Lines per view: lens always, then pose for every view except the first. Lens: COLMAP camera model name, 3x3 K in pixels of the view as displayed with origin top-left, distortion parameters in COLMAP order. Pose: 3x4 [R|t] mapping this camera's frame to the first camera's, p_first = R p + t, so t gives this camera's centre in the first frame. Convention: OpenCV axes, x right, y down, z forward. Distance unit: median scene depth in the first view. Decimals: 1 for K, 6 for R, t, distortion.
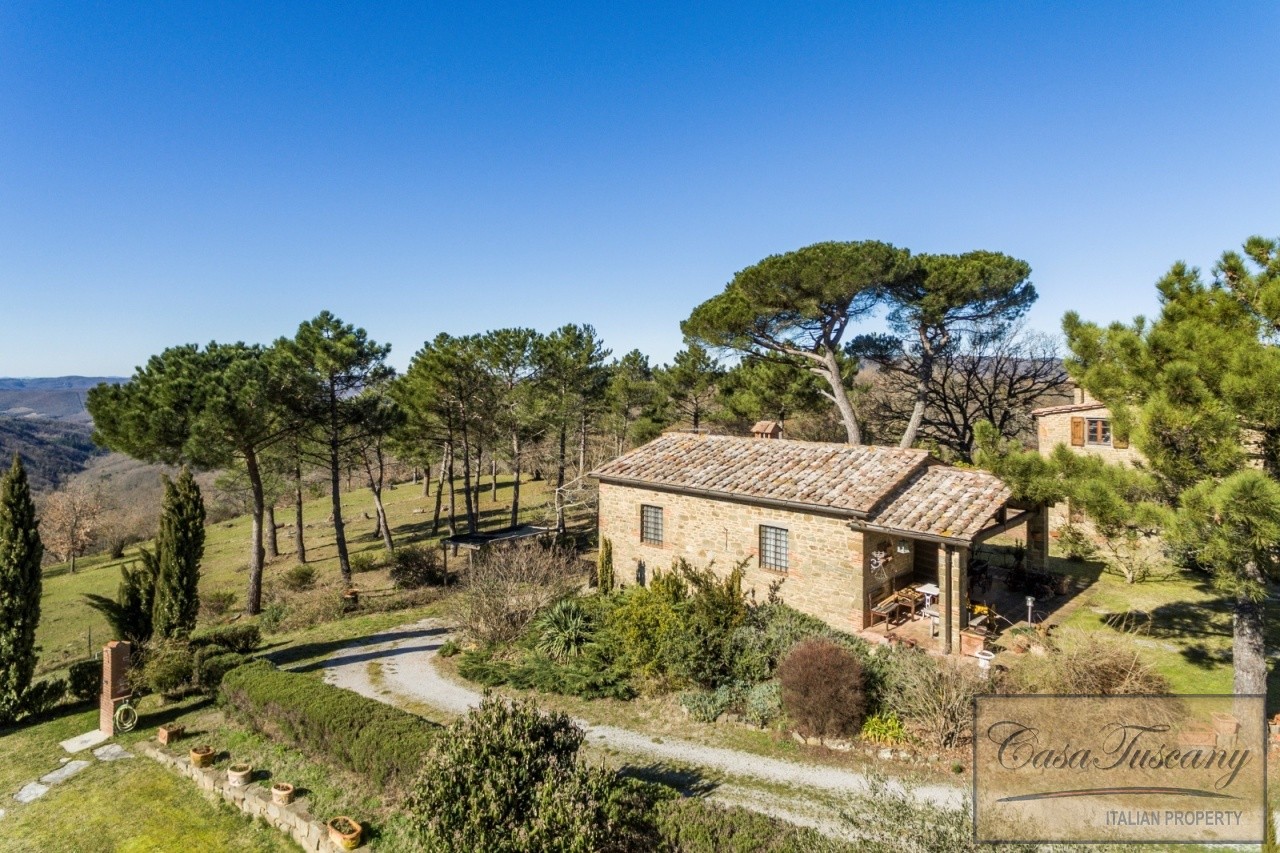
lens RADIAL K [[737.8, 0, 635.4], [0, 737.8, 367.0], [0, 0, 1]] dist [-0.008359, 0.010994]
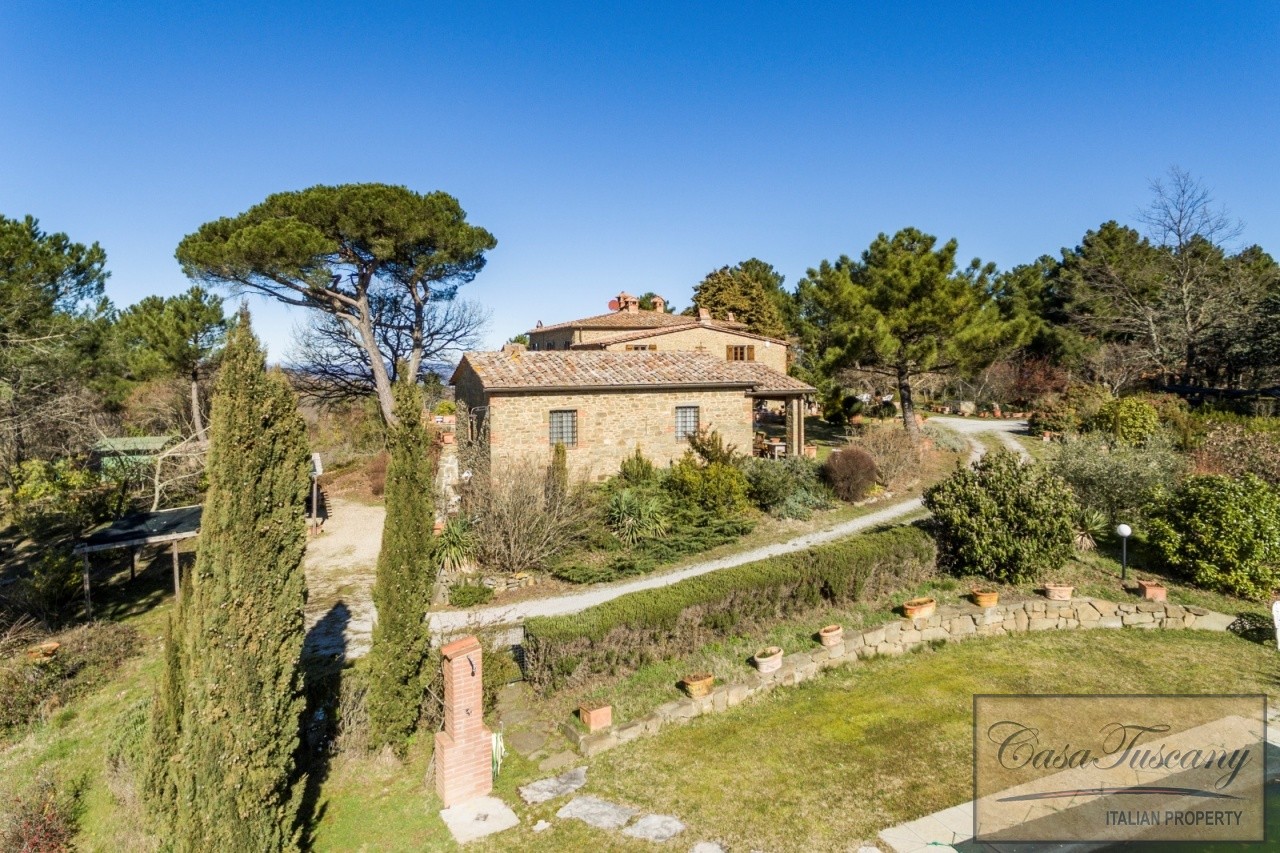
lens RADIAL K [[737.8, 0, 635.4], [0, 737.8, 367.0], [0, 0, 1]] dist [-0.008359, 0.010994]
pose [[0.408807, -0.010510, 0.912560, -0.850292], [0.002838, 0.999943, 0.010245, 0.114174], [-0.912616, -0.001599, 0.408814, 0.472160]]
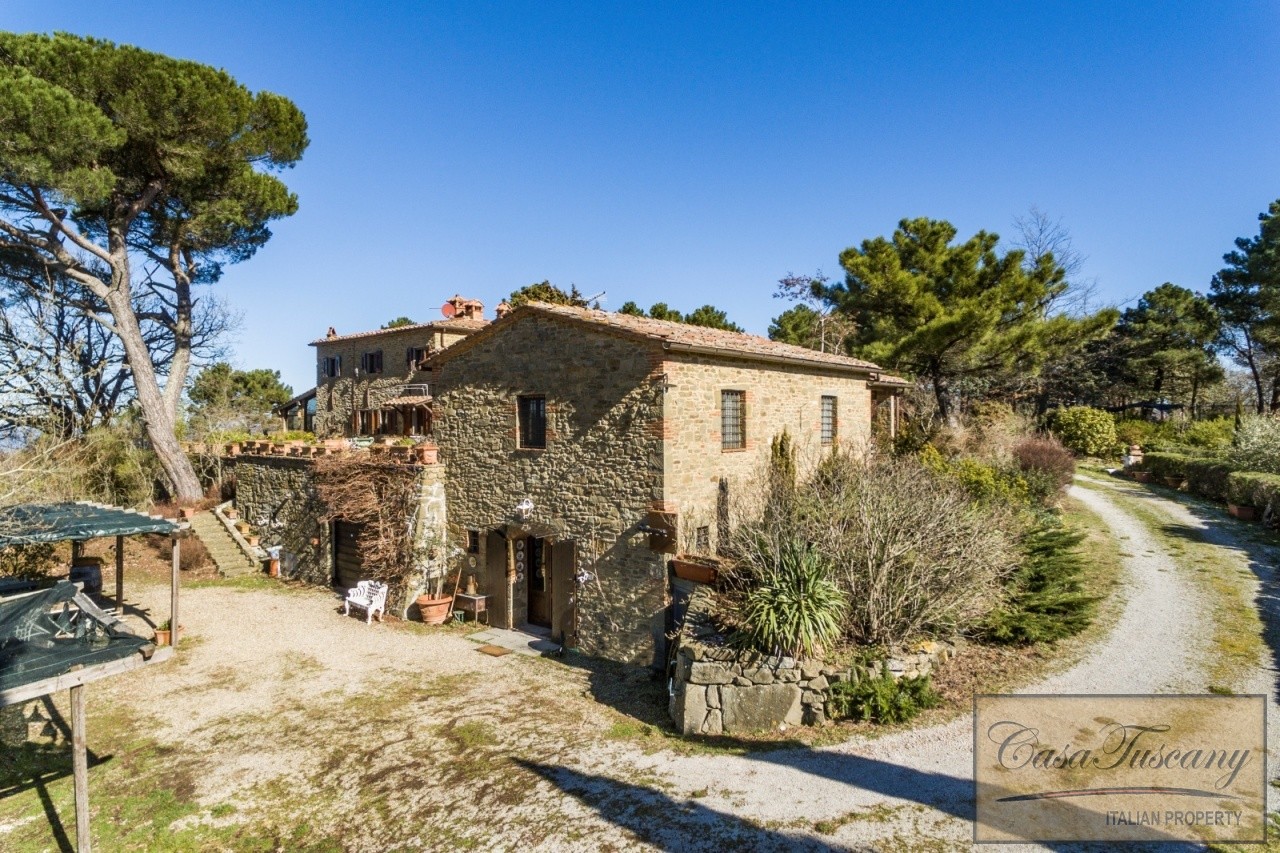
lens RADIAL K [[737.8, 0, 640.0], [0, 737.8, 426.5], [0, 0, 1]] dist [-0.015252, 0.001336]
pose [[-0.062382, -0.007761, 0.998022, -0.613844], [-0.001181, 0.999970, 0.007702, 0.209283], [-0.998052, -0.000698, -0.062389, 1.091220]]
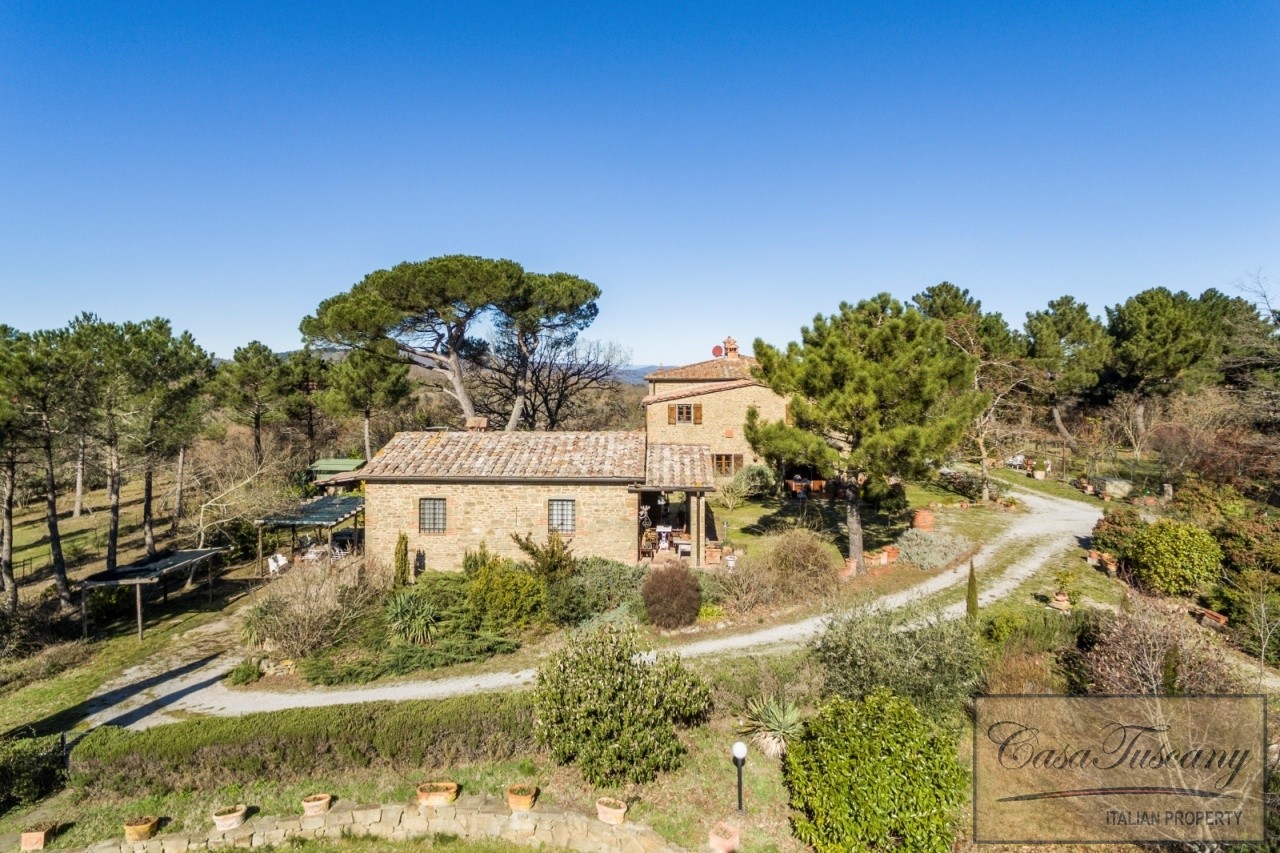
lens RADIAL K [[737.8, 0, 635.4], [0, 737.8, 367.0], [0, 0, 1]] dist [-0.008359, 0.010994]
pose [[0.751100, -0.001895, 0.660185, -0.460623], [-0.002918, 0.999977, 0.006190, -0.014302], [-0.660182, -0.006576, 0.751077, -0.021122]]
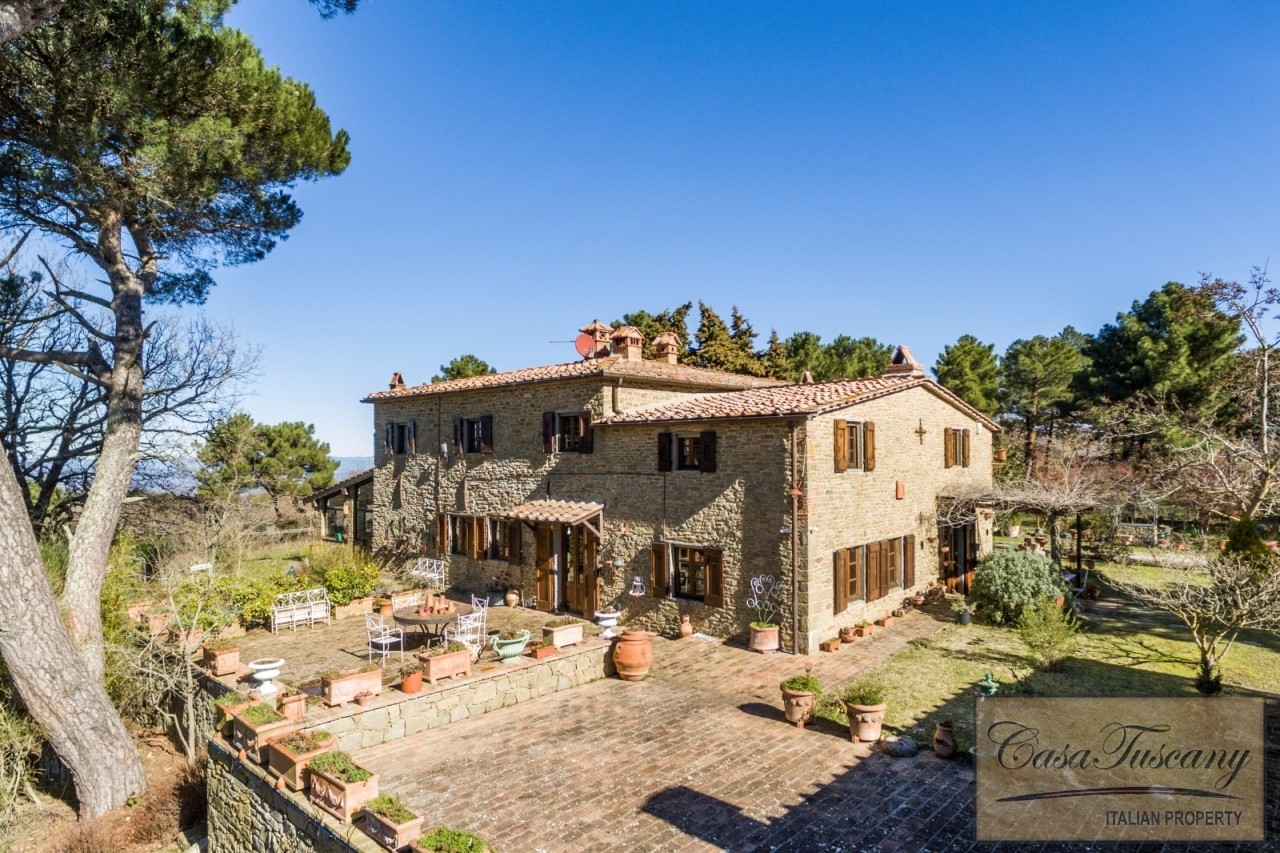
lens RADIAL K [[737.1, 0, 635.1], [0, 737.1, 463.1], [0, 0, 1]] dist [-0.003248, -0.001460]
pose [[-0.020829, -0.010168, 0.999731, 0.068238], [-0.001166, 0.999948, 0.010146, 0.111512], [-0.999782, -0.000954, -0.020840, 1.380546]]
